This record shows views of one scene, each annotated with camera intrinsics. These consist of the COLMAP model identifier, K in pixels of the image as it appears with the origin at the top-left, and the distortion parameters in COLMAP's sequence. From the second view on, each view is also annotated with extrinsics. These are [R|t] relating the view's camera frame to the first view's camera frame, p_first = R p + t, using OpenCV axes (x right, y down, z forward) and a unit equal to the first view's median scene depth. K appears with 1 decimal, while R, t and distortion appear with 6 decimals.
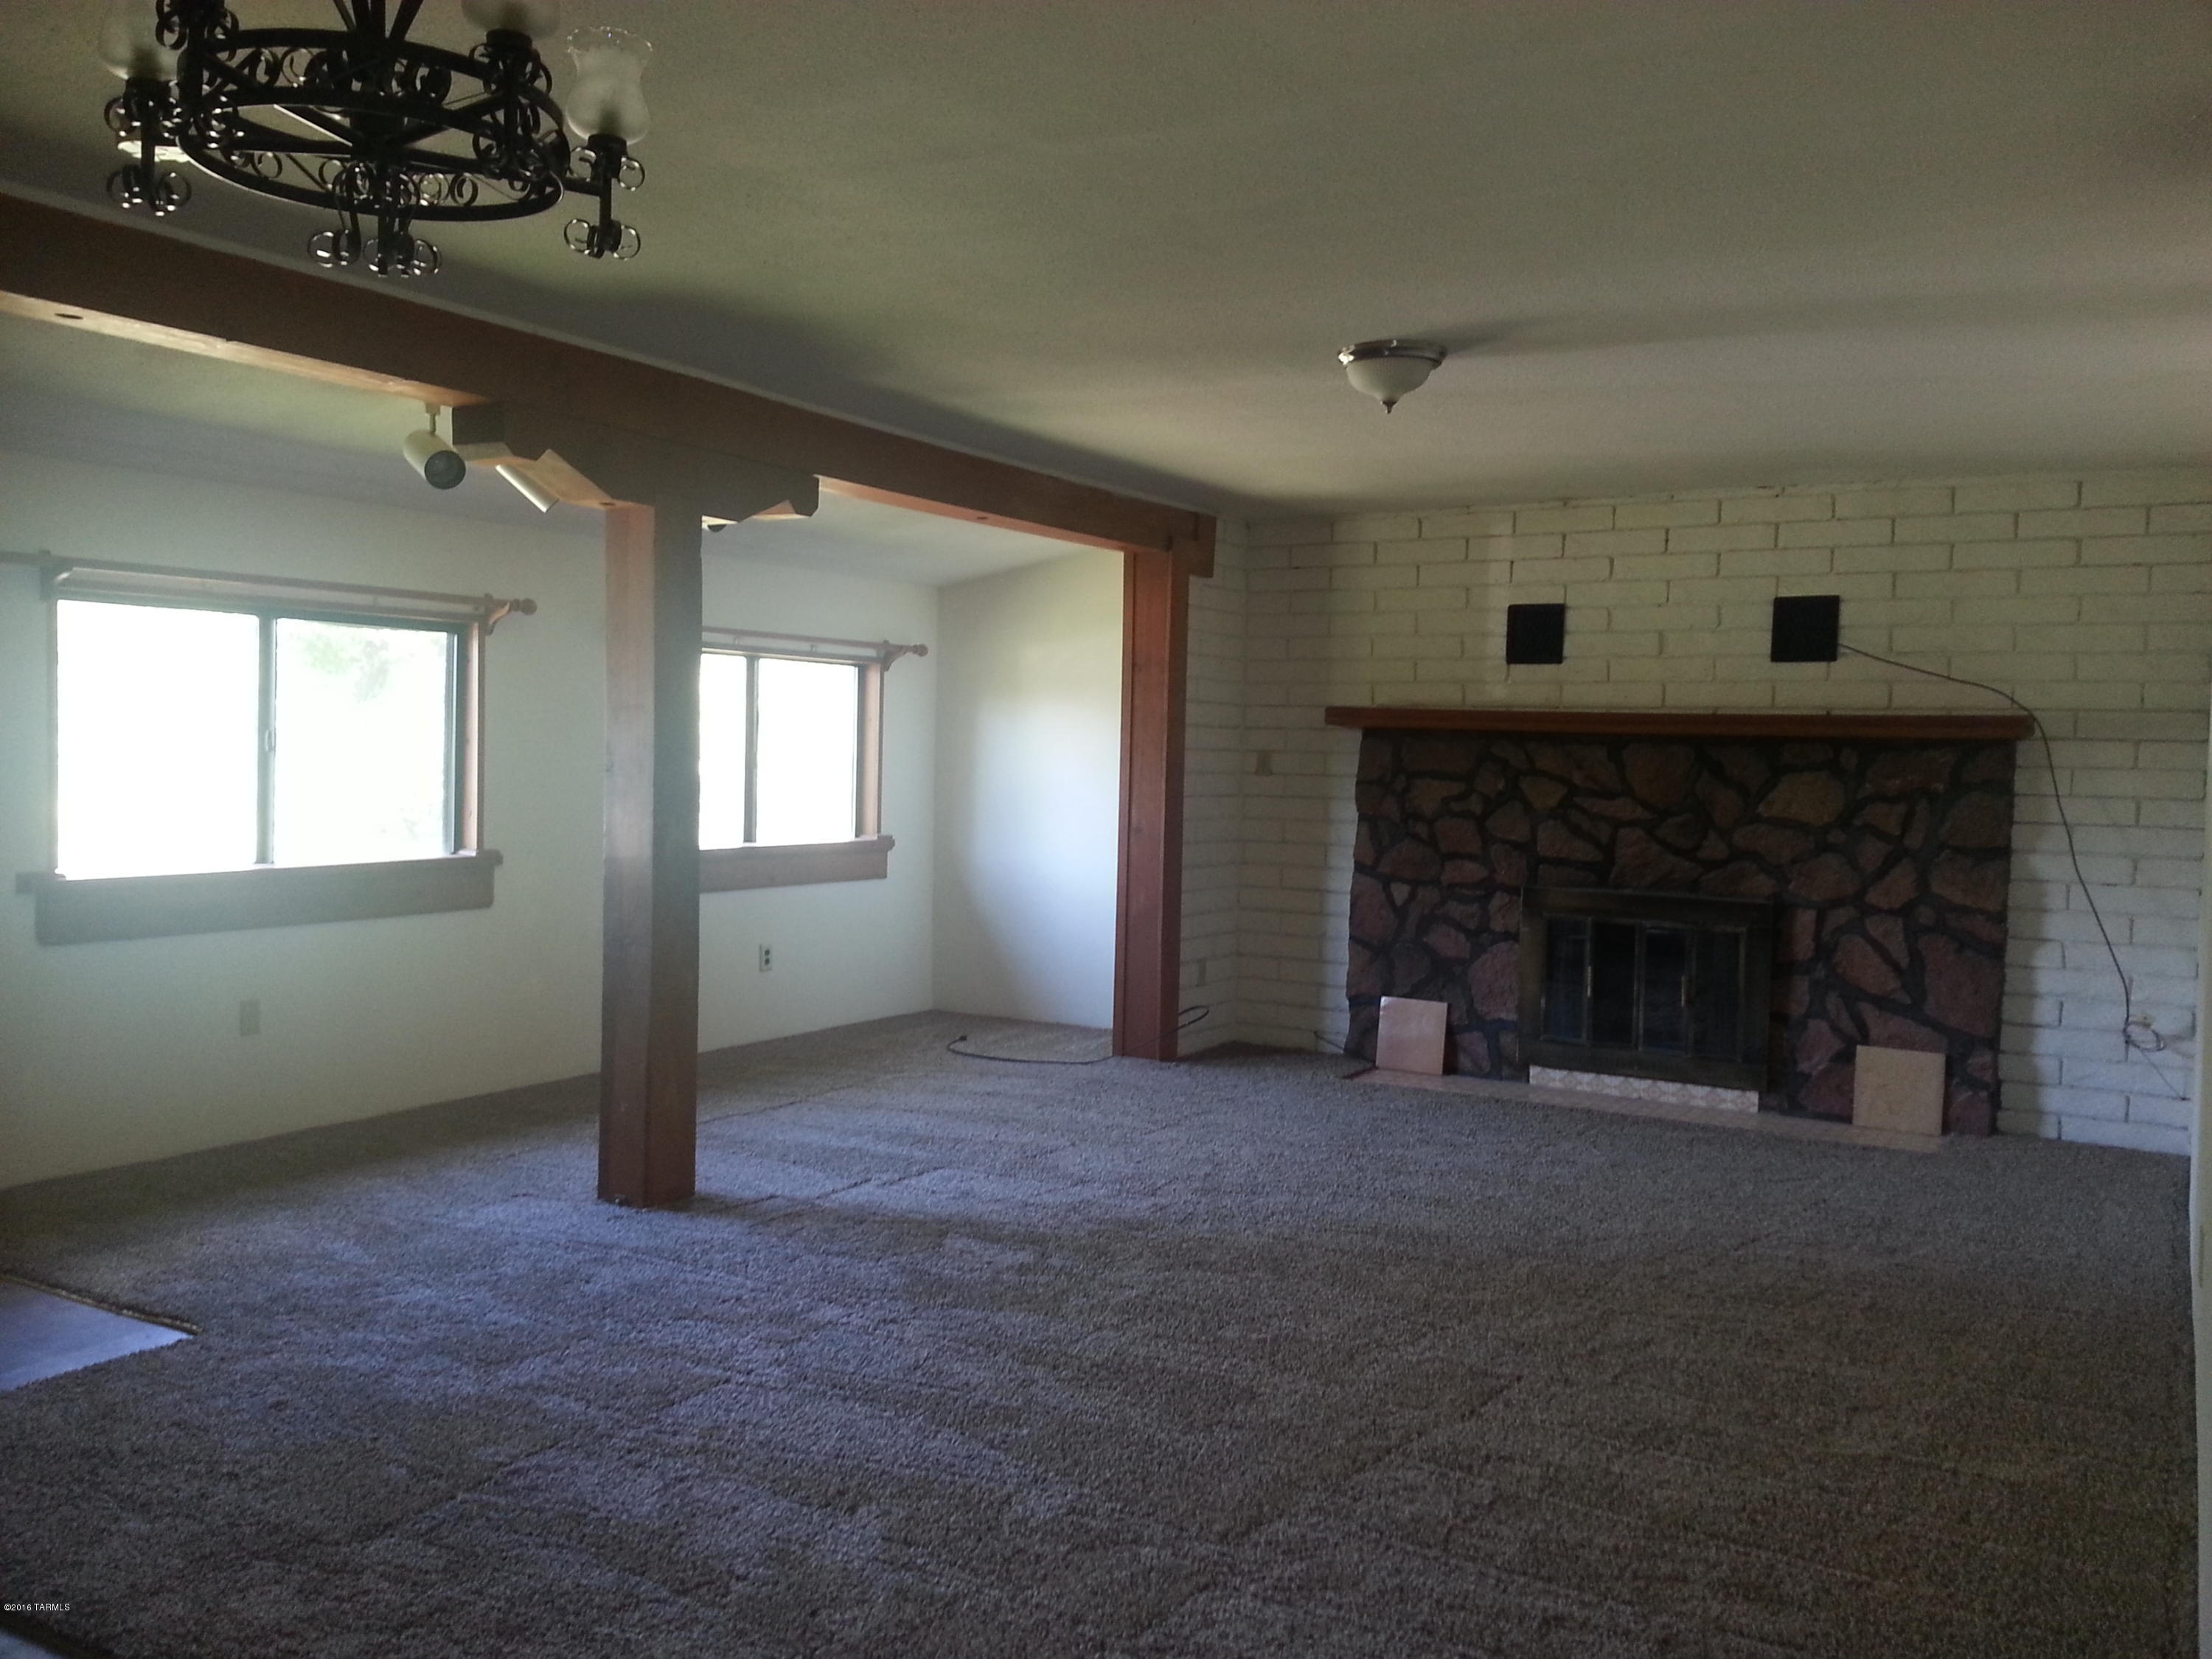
lens RADIAL K [[1781.9, 0, 1106.0], [0, 1781.9, 829.5], [0, 0, 1]] dist [0.152949, -0.236724]
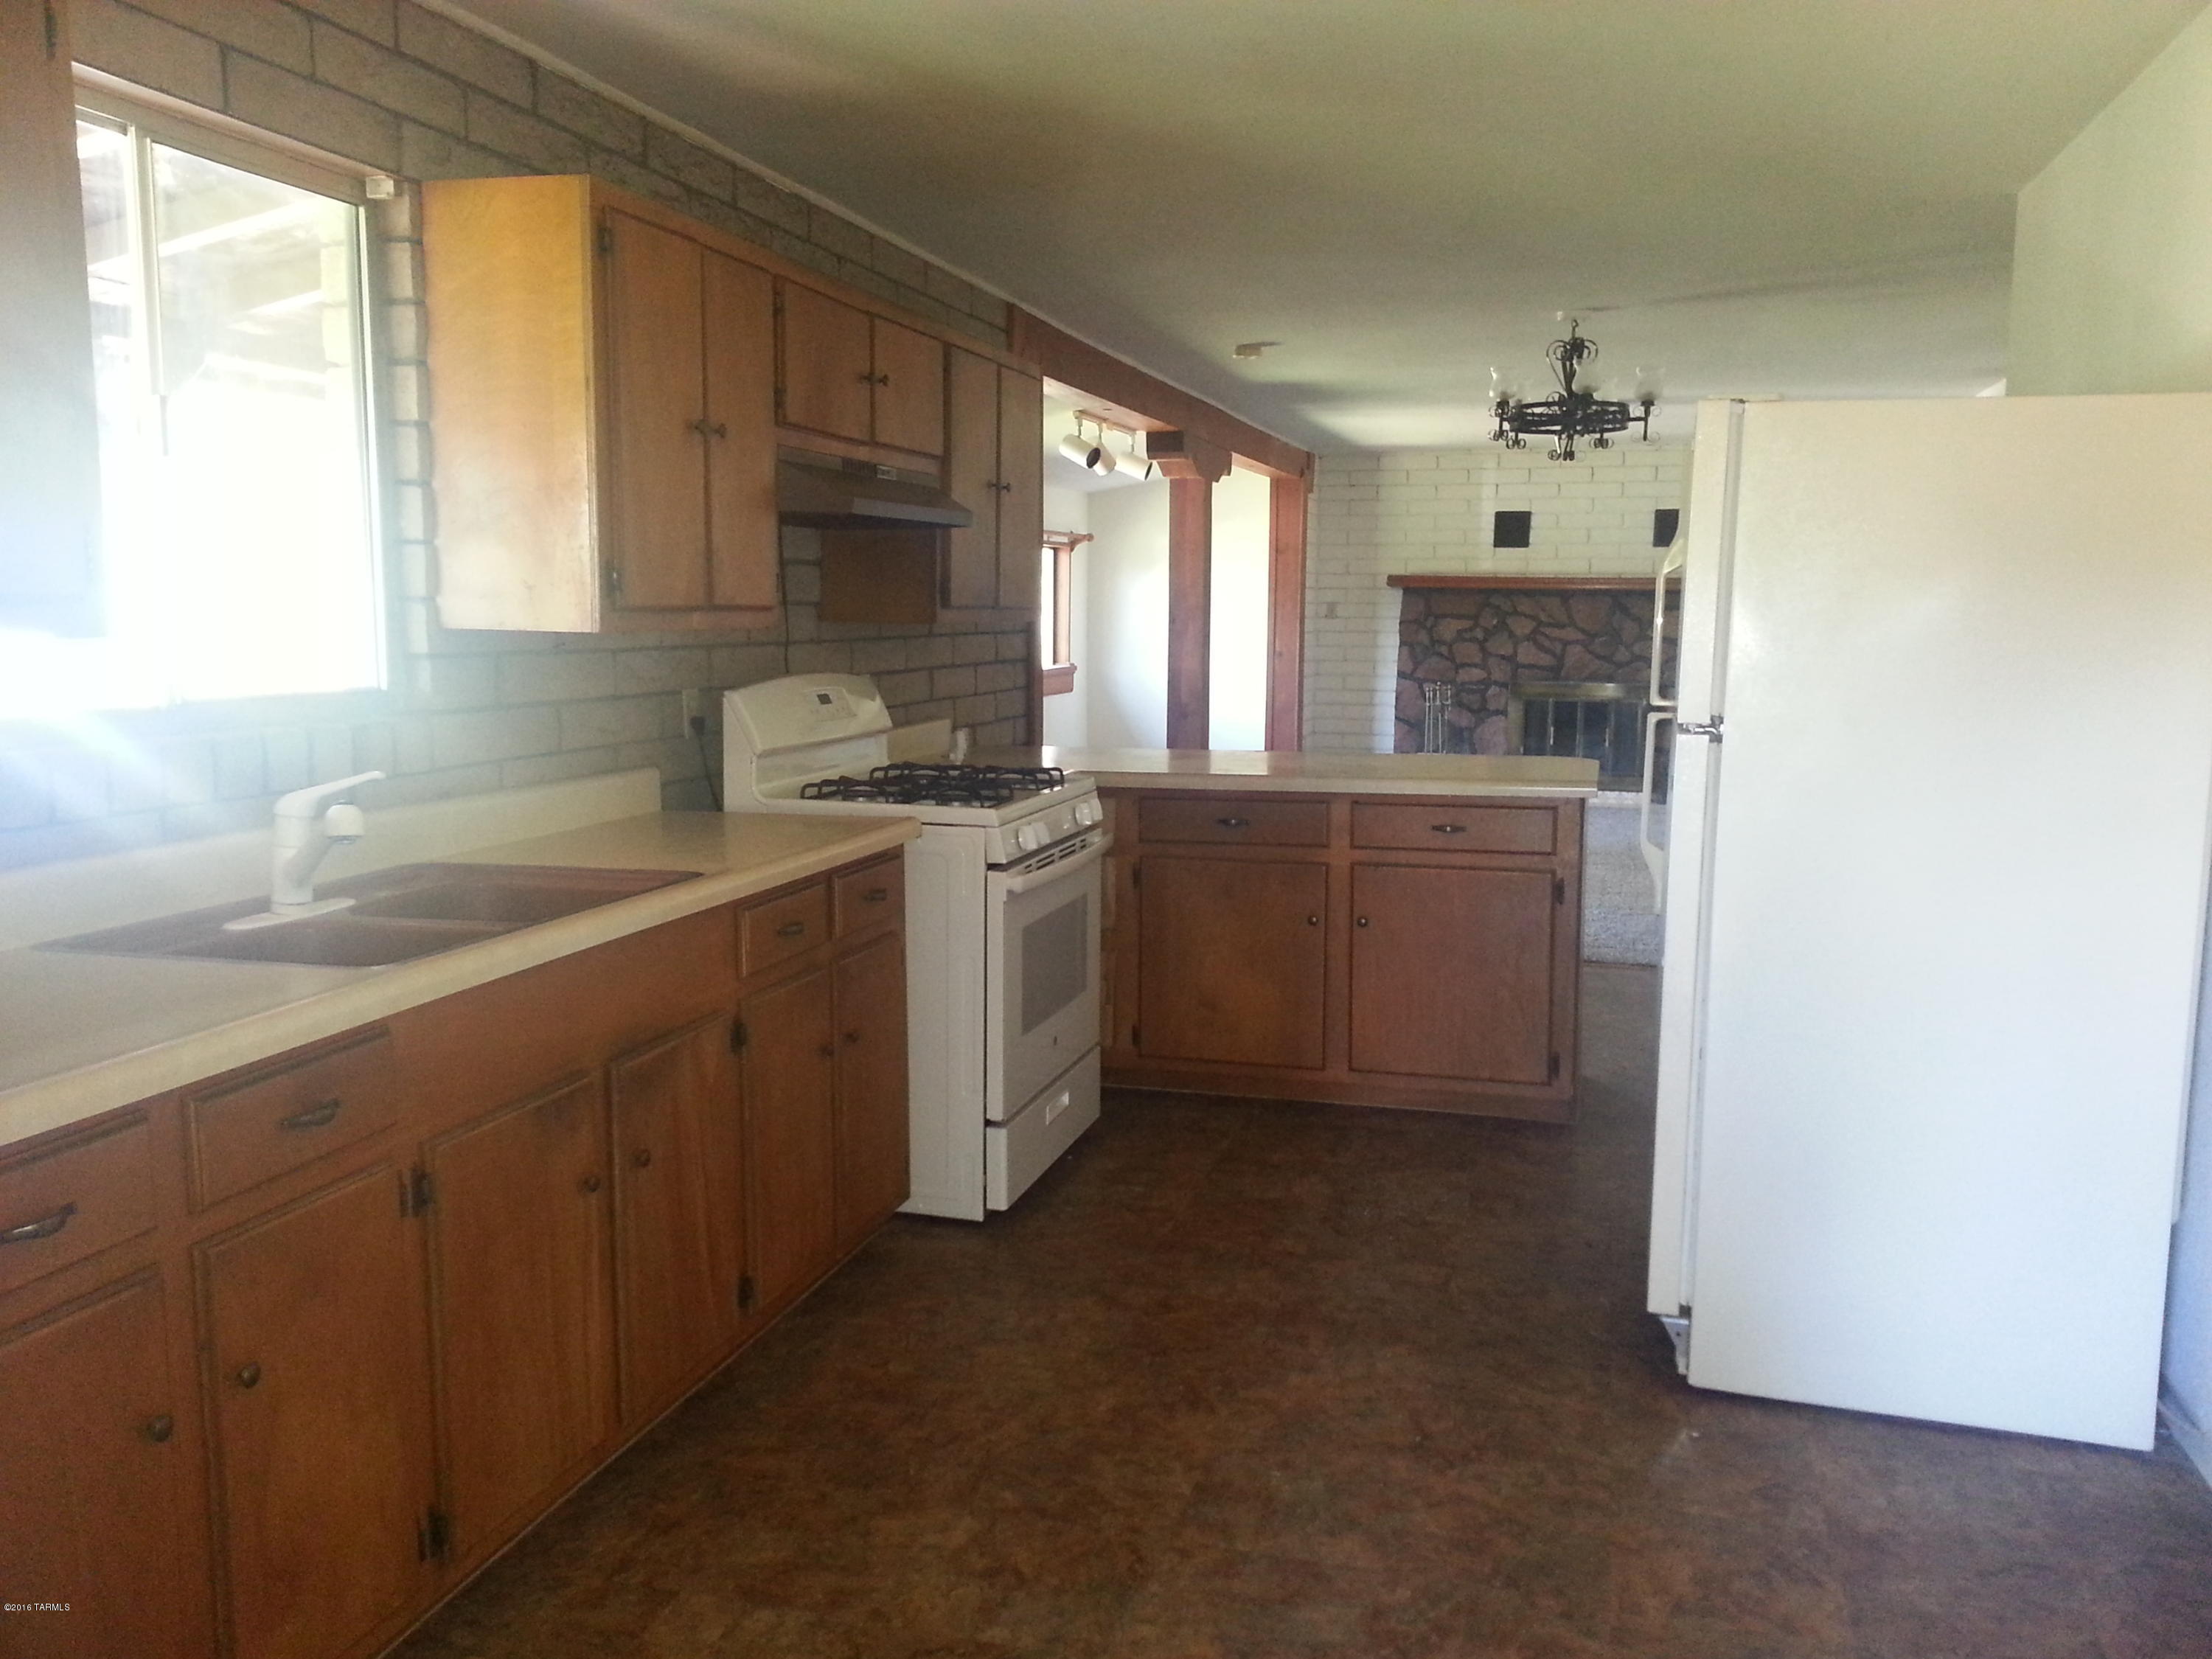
lens RADIAL K [[1781.9, 0, 1106.0], [0, 1781.9, 829.5], [0, 0, 1]] dist [0.152949, -0.236724]
pose [[0.967416, -0.043333, 0.249455, -0.551111], [0.022246, 0.995983, 0.086738, 0.014821], [-0.252211, -0.078362, 0.964494, -0.531596]]
